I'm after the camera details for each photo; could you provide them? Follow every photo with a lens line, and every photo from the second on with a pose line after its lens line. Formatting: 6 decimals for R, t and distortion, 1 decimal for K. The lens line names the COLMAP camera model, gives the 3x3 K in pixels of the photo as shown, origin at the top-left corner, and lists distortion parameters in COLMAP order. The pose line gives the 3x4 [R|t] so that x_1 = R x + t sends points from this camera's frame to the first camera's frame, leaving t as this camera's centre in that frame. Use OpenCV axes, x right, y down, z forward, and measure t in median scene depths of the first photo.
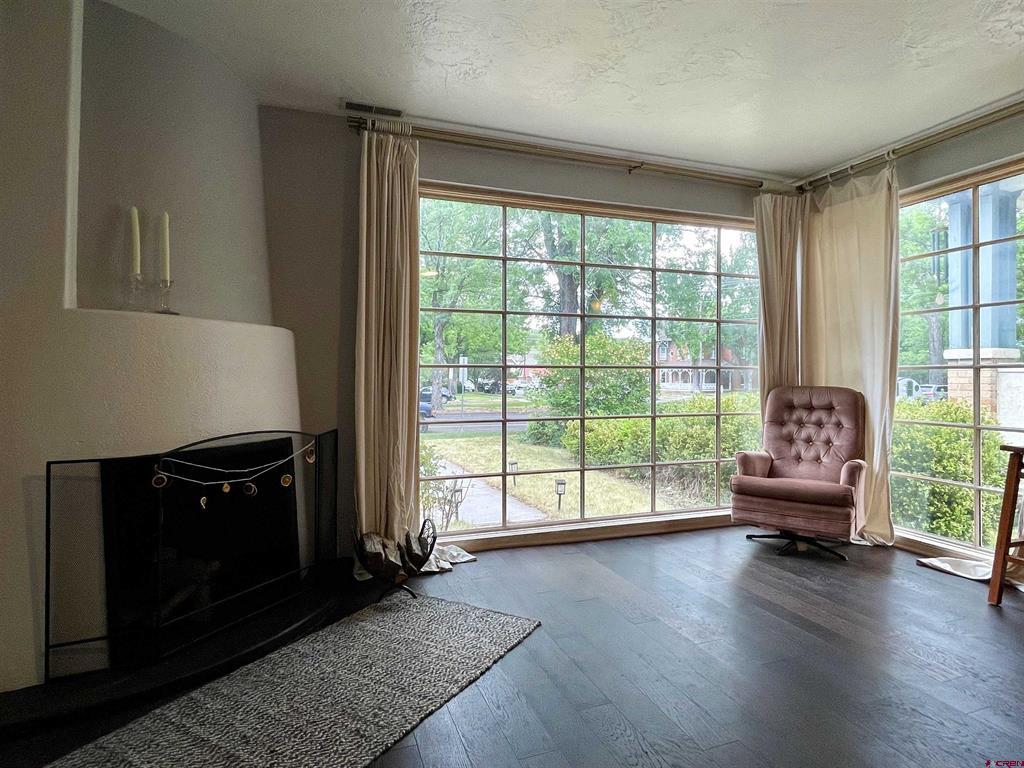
lens RADIAL K [[557.0, 0, 508.3], [0, 557.0, 374.6], [0, 0, 1]] dist [0.001197, 0.001157]
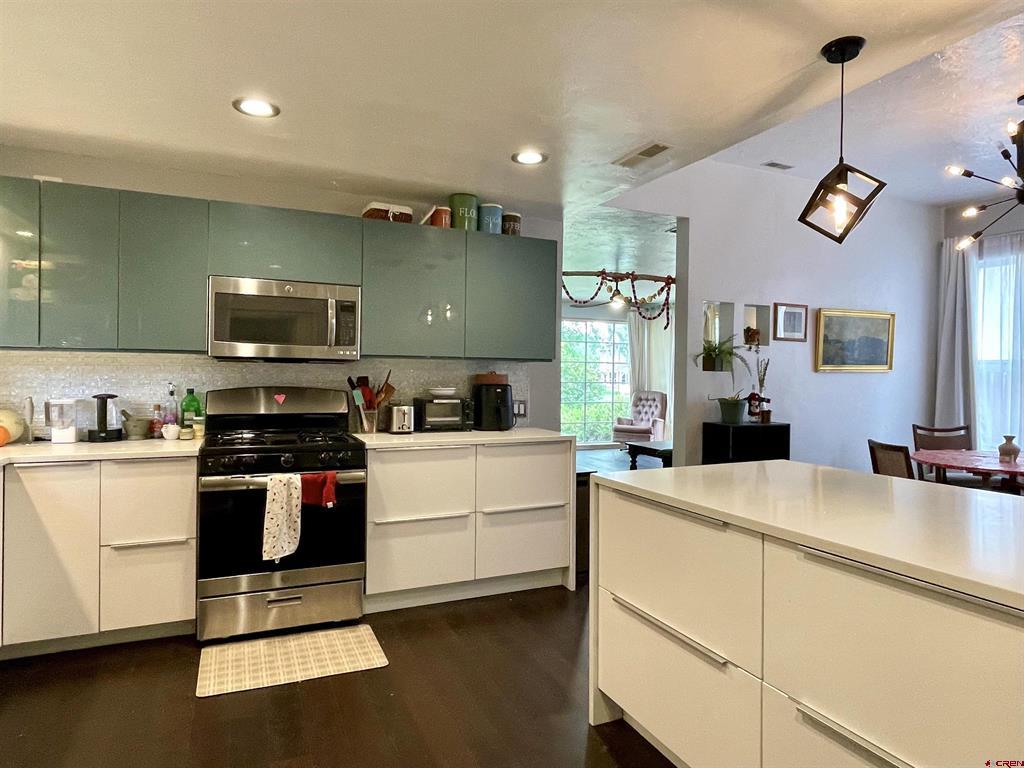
lens RADIAL K [[601.5, 0, 506.3], [0, 601.5, 377.5], [0, 0, 1]] dist [-0.002127, -0.002227]
pose [[0.997460, 0.009084, 0.070651, -0.300160], [-0.009451, 0.999944, 0.004864, -0.050094], [-0.070602, -0.005519, 0.997489, -1.774882]]
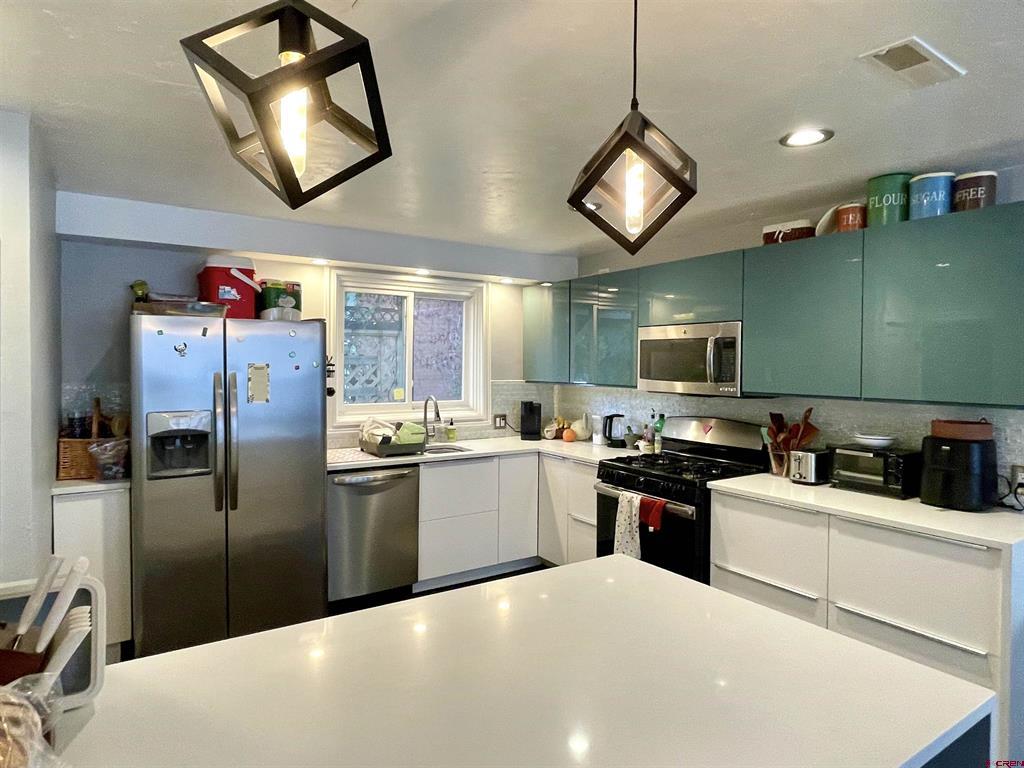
lens RADIAL K [[601.2, 0, 505.6], [0, 601.2, 379.9], [0, 0, 1]] dist [-0.001913, -0.000917]
pose [[0.226432, 0.028291, -0.973616, 0.341436], [-0.007136, 0.999599, 0.027387, -0.119190], [0.974001, 0.000746, 0.226543, -1.372323]]
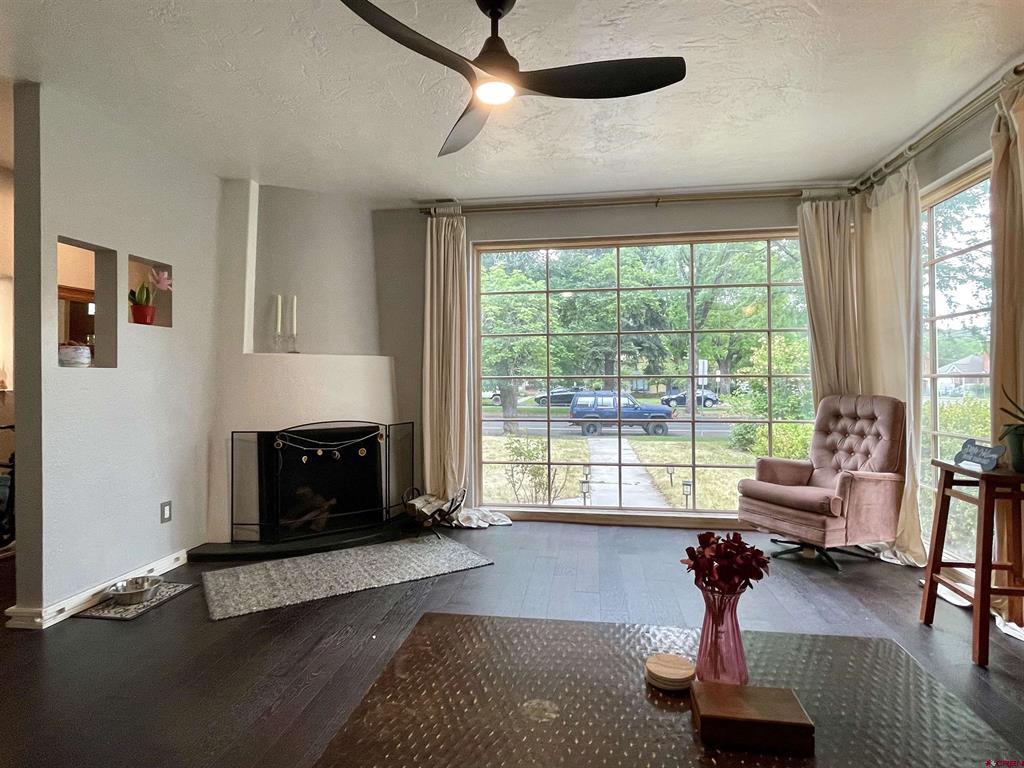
lens RADIAL K [[557.0, 0, 508.3], [0, 557.0, 374.6], [0, 0, 1]] dist [0.001197, 0.001157]
pose [[0.878545, -0.010141, -0.477552, 0.520836], [0.008116, 0.999947, -0.006304, -0.014244], [0.477591, 0.001662, 0.878581, -0.148692]]
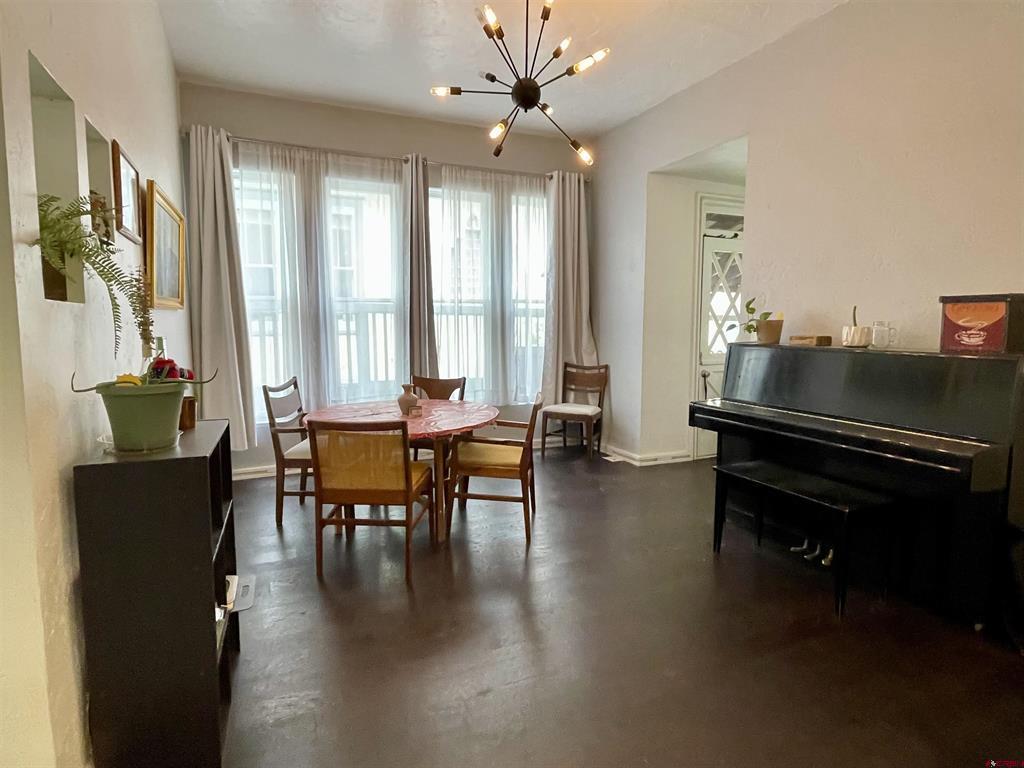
lens RADIAL K [[550.4, 0, 512.0], [0, 550.4, 384.0], [0, 0, 1]] dist [0.000262, 0.000199]
pose [[-0.056611, -0.116049, 0.991629, -0.158225], [-0.001012, 0.993228, 0.116178, -0.049605], [-0.998396, 0.005573, -0.056345, -0.731124]]
